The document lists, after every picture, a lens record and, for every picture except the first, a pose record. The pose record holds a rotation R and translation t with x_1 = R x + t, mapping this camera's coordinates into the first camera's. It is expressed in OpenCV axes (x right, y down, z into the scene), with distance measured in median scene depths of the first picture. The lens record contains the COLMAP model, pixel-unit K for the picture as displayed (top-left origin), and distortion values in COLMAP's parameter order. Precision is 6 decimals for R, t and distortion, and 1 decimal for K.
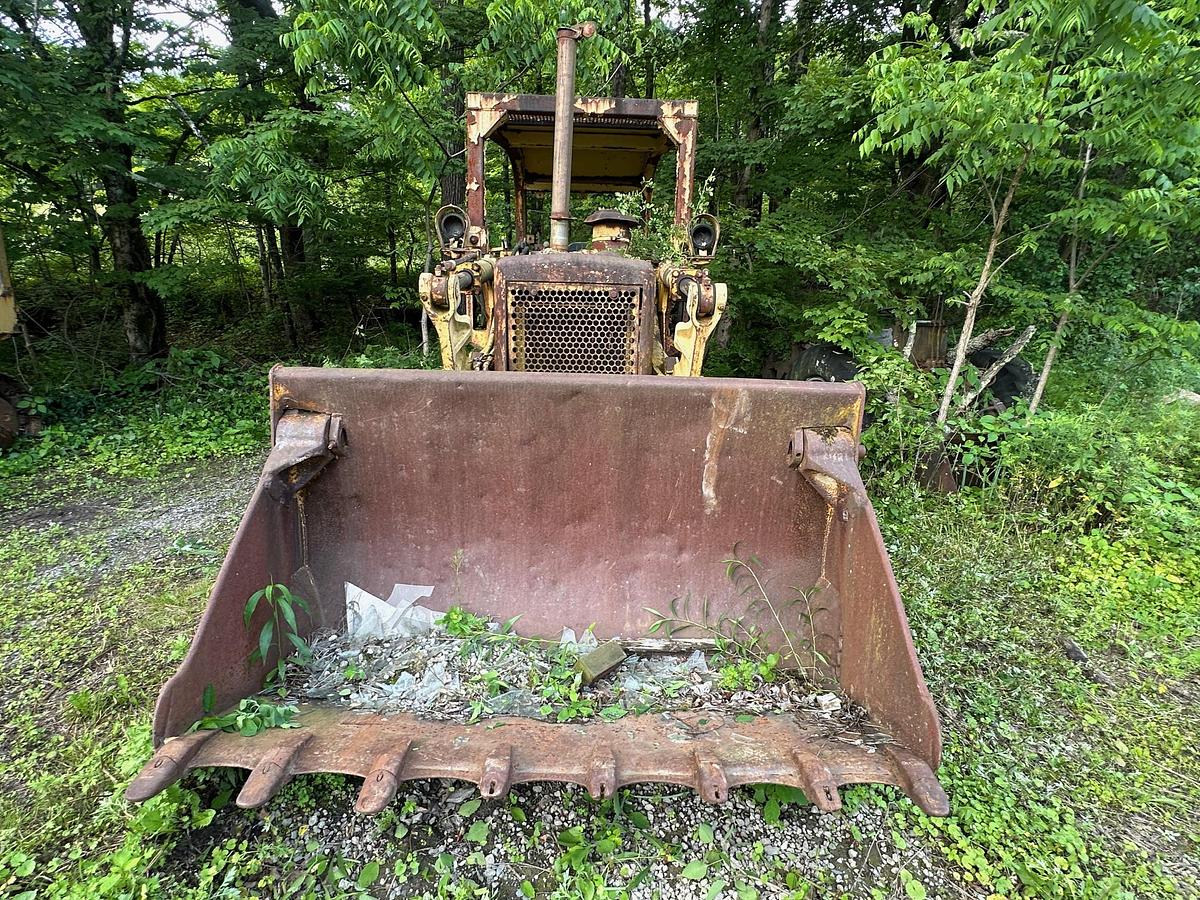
lens RADIAL K [[618.5, 0, 600.0], [0, 618.5, 450.0], [0, 0, 1]] dist [-0.002616, 0.000287]
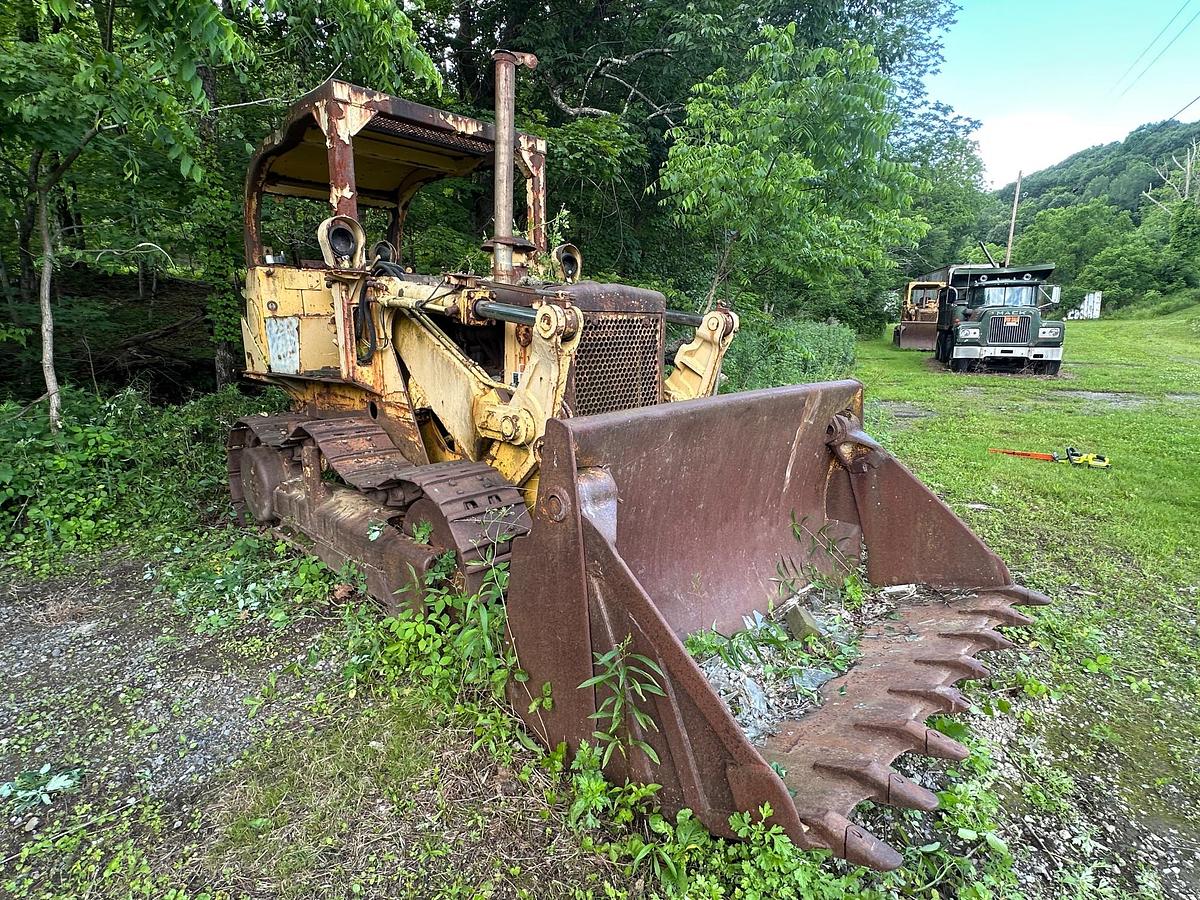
lens RADIAL K [[618.5, 0, 600.0], [0, 618.5, 450.0], [0, 0, 1]] dist [-0.002616, 0.000287]
pose [[0.707985, -0.166648, 0.686284, -0.805455], [0.182208, 0.981963, 0.050476, -0.096632], [-0.682317, 0.089310, 0.725580, 0.274799]]
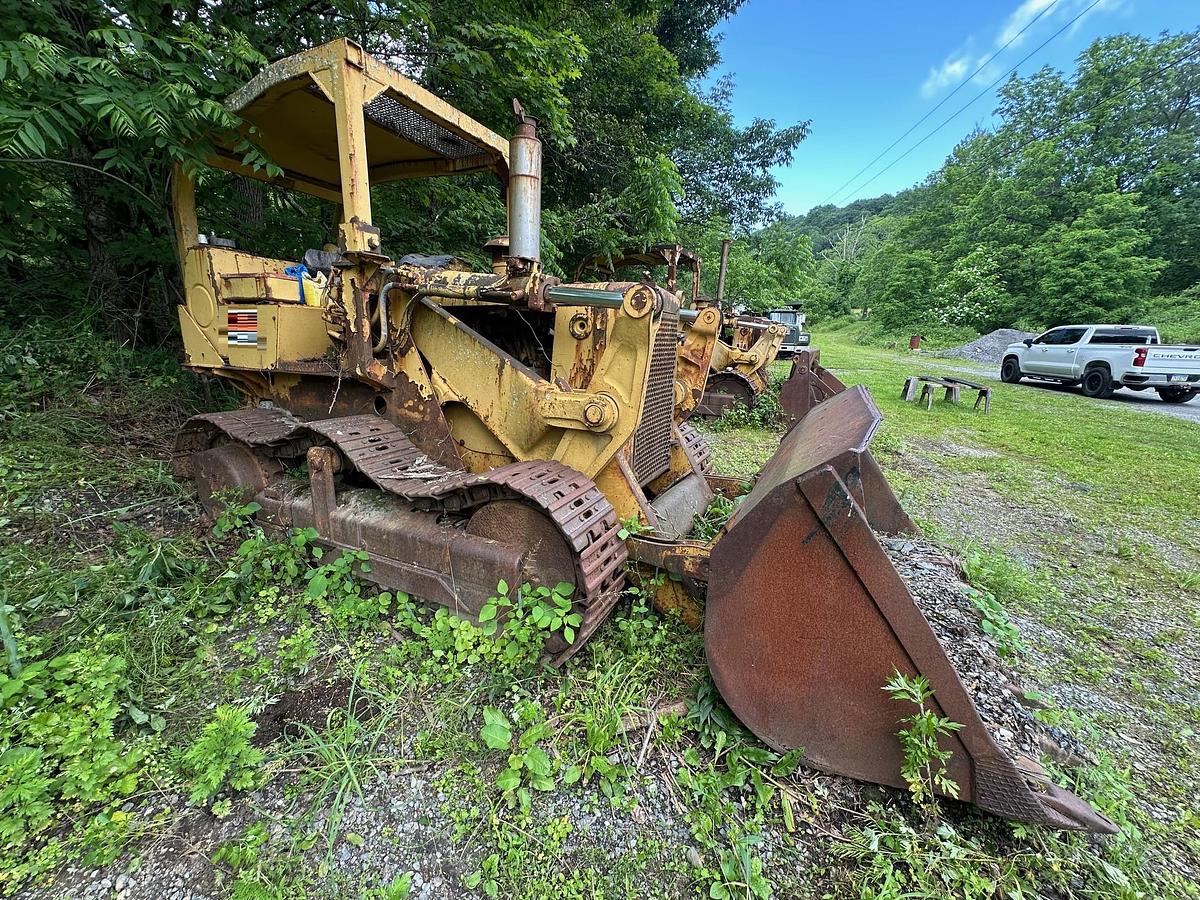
lens RADIAL K [[479.9, 0, 600.0], [0, 479.9, 450.0], [0, 0, 1]] dist [-0.002882, 0.000405]
pose [[0.468868, -0.227261, 0.853531, -2.884279], [0.189149, 0.969749, 0.154301, -0.180702], [-0.862777, 0.089098, 0.497671, 0.510190]]
